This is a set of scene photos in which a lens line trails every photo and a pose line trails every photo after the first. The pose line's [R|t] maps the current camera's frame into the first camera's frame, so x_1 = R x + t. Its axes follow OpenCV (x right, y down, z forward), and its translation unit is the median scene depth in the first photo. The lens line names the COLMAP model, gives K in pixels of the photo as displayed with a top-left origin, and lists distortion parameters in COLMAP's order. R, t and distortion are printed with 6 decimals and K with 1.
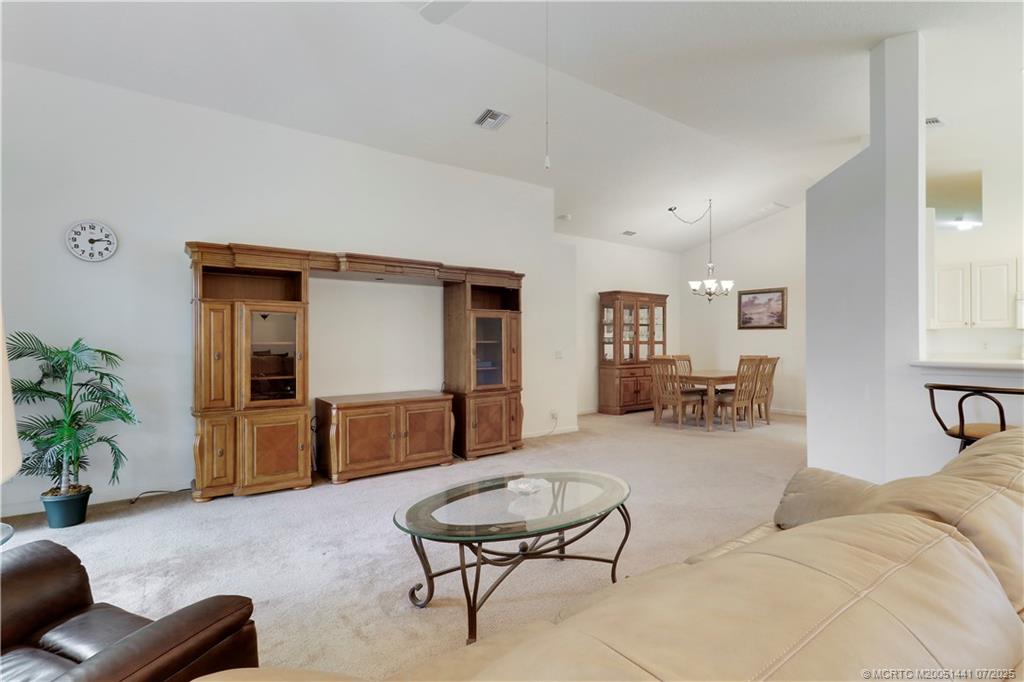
lens RADIAL K [[493.3, 0, 511.8], [0, 493.3, 339.3], [0, 0, 1]] dist [0.001055, -0.000114]
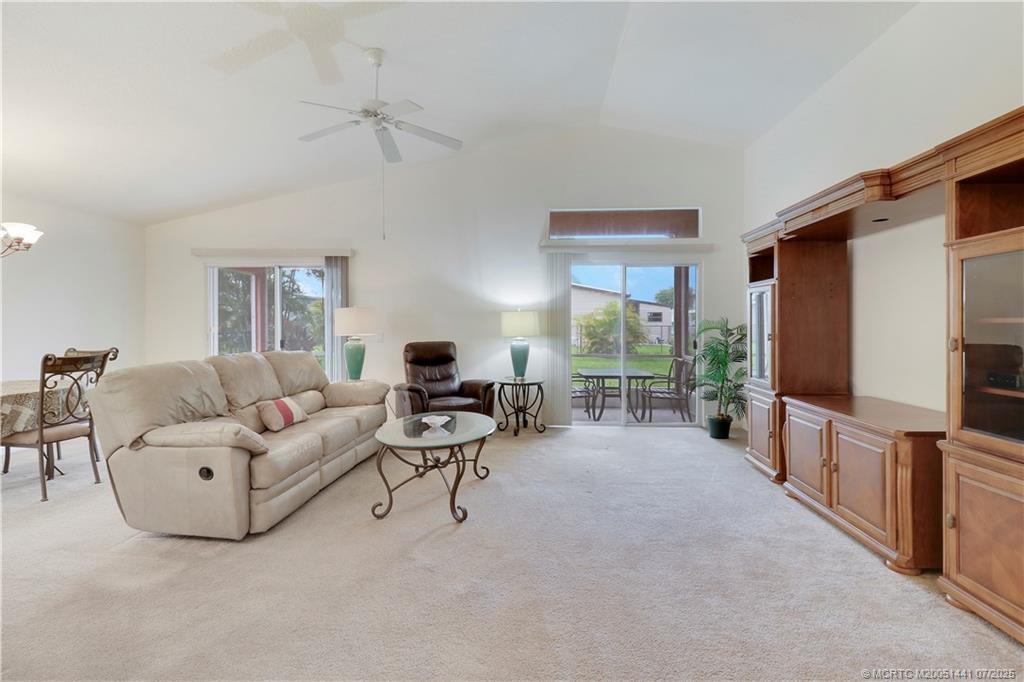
lens RADIAL K [[489.6, 0, 511.4], [0, 489.6, 327.0], [0, 0, 1]] dist [-0.000881, -0.000464]
pose [[-0.652742, 0.005717, -0.757559, 0.540046], [0.007303, 0.999973, 0.001253, 0.008859], [0.757545, -0.004715, -0.652766, 1.121227]]
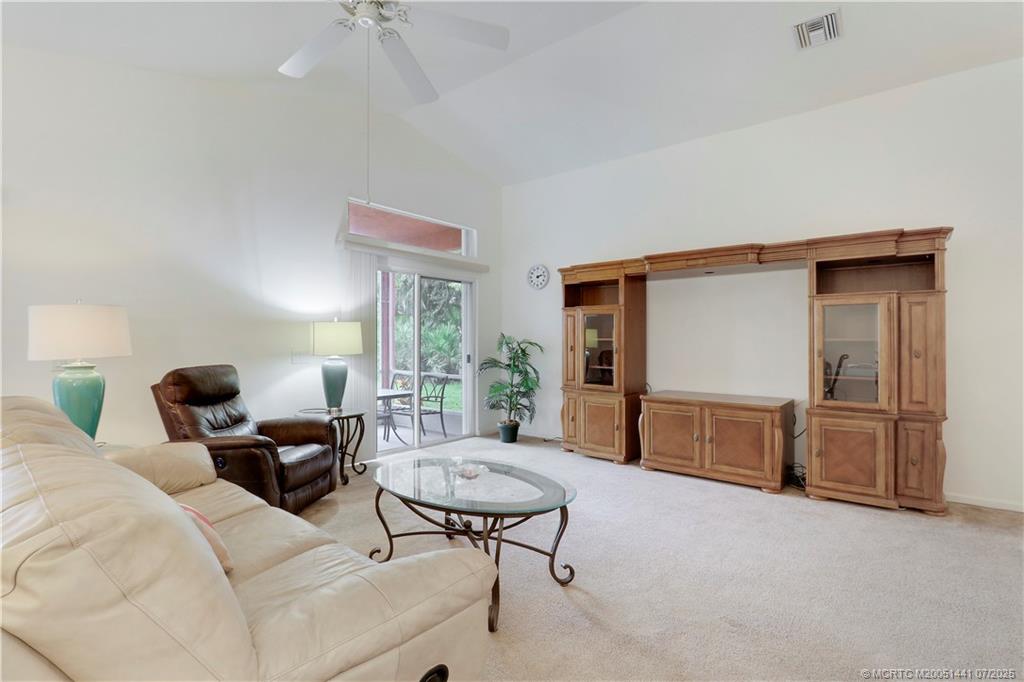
lens RADIAL K [[493.3, 0, 511.8], [0, 493.3, 339.3], [0, 0, 1]] dist [0.001055, -0.000114]
pose [[0.239930, 0.004422, -0.970780, 0.599575], [0.001471, 0.999987, 0.004919, 0.000664], [0.970789, -0.002608, 0.239920, 0.432988]]
